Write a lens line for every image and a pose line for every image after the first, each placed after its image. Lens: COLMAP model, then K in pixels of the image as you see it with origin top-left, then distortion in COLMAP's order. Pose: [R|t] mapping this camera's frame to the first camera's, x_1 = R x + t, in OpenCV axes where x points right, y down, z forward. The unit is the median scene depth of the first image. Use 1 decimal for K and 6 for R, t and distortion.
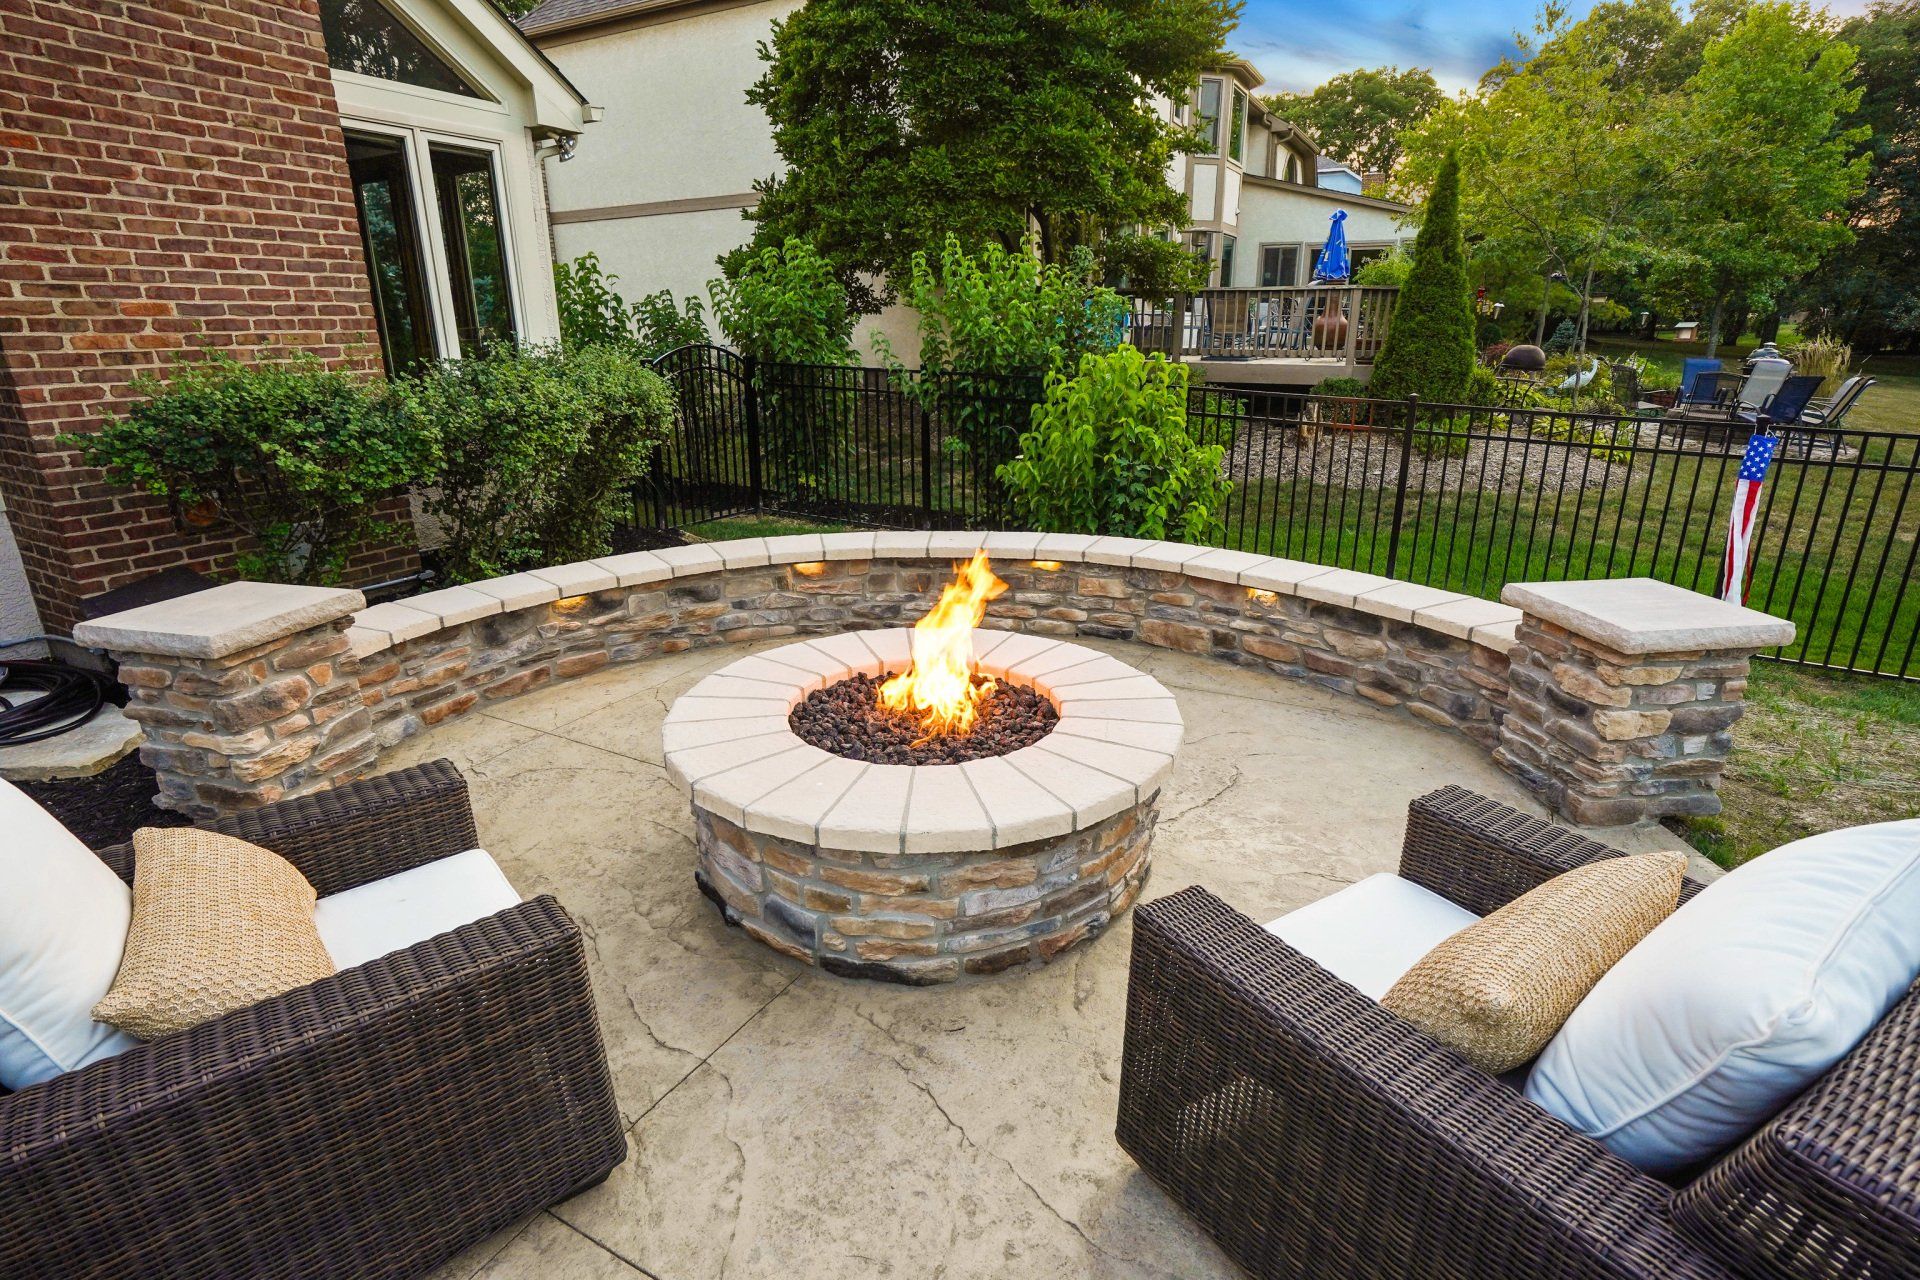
lens RADIAL K [[913.1, 0, 958.6], [0, 913.1, 607.3], [0, 0, 1]] dist [-0.046550, 0.001182]
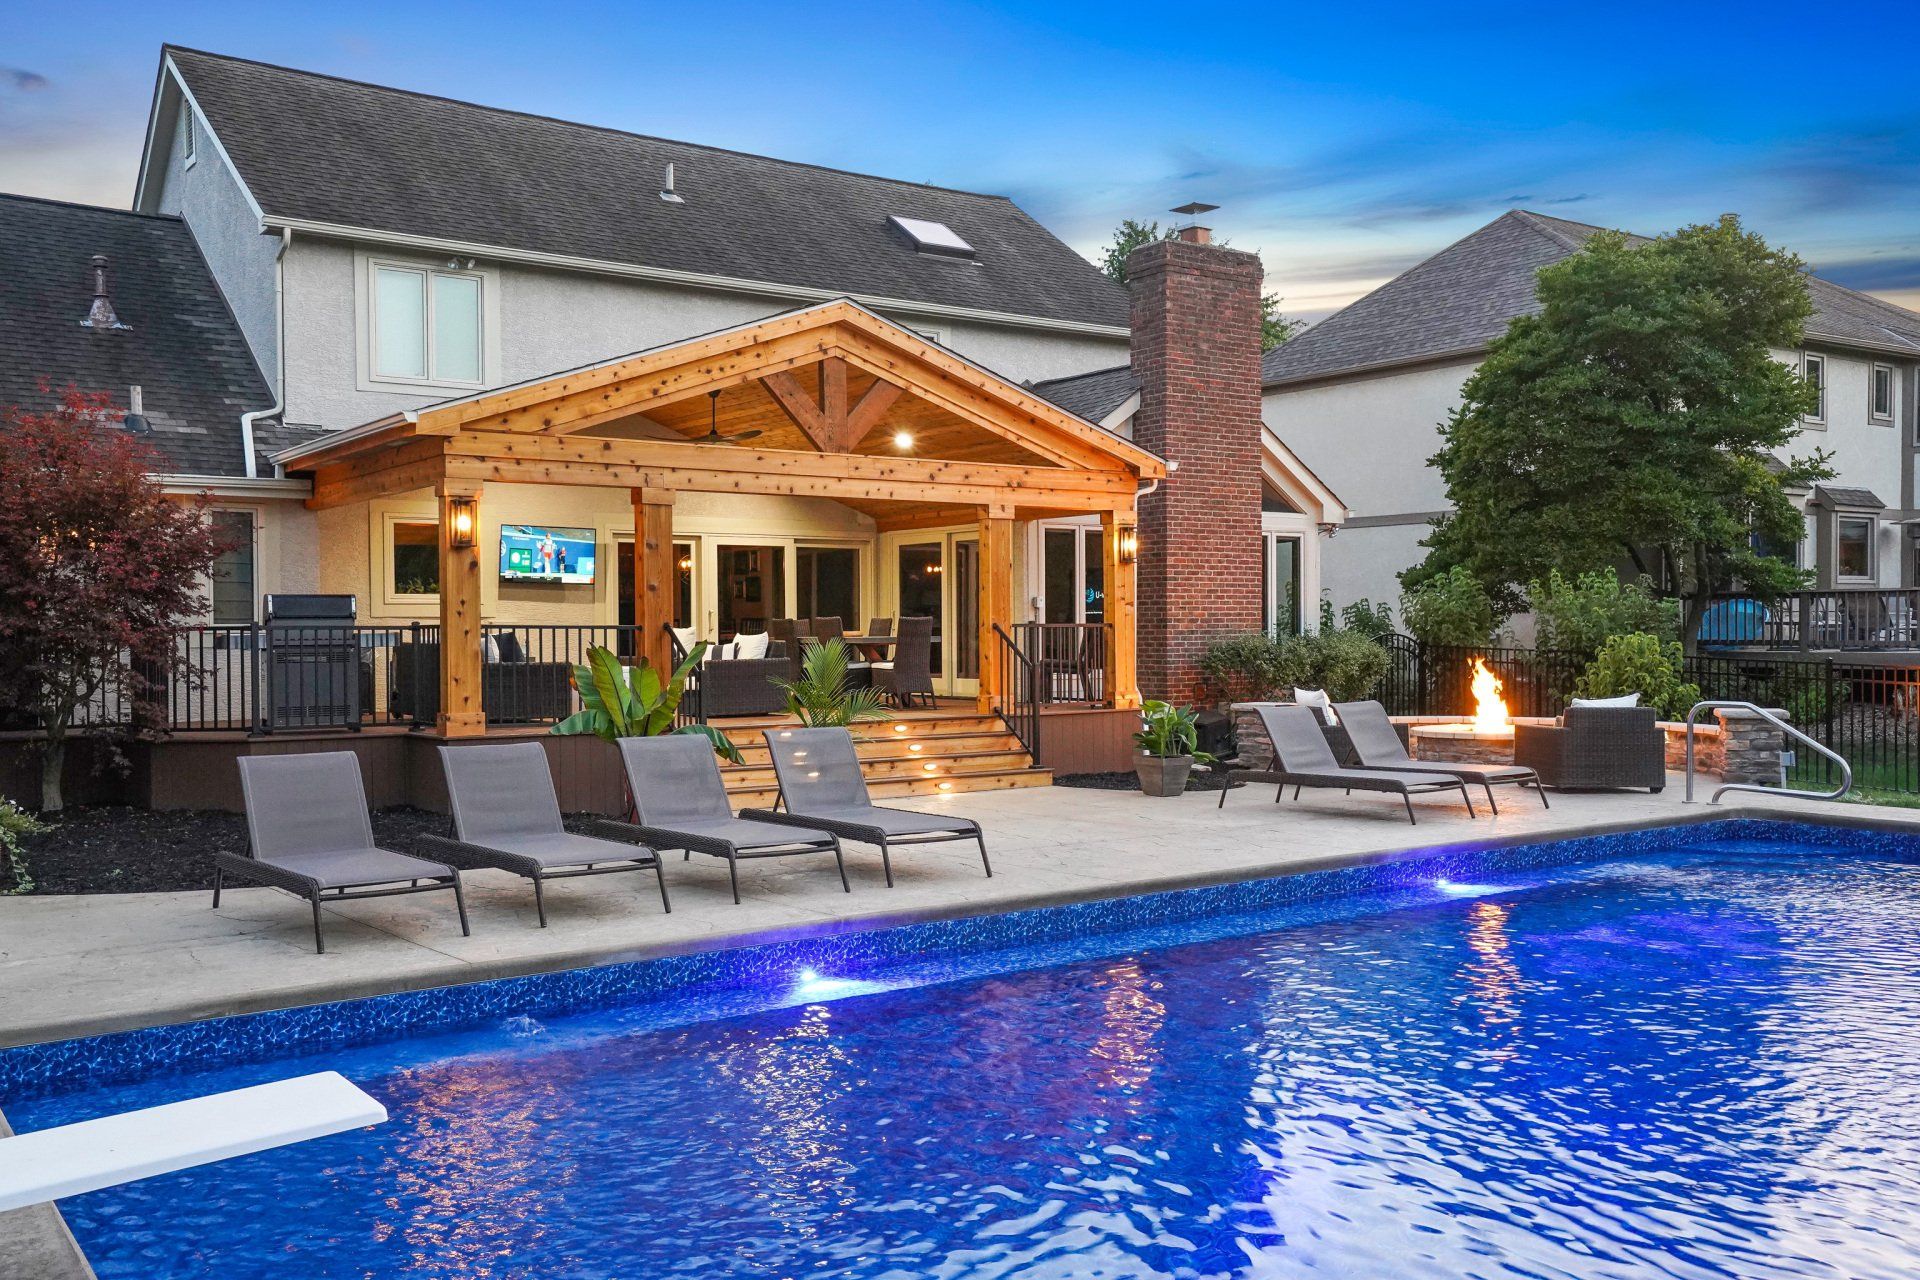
lens RADIAL K [[1788.8, 0, 954.4], [0, 1788.8, 630.5], [0, 0, 1]] dist [0.147394, 0.007645]
pose [[0.904103, 0.000952, -0.427313, 0.350935], [-0.125759, 0.956303, -0.263949, 0.598763], [0.408390, 0.292376, 0.864716, -1.929521]]
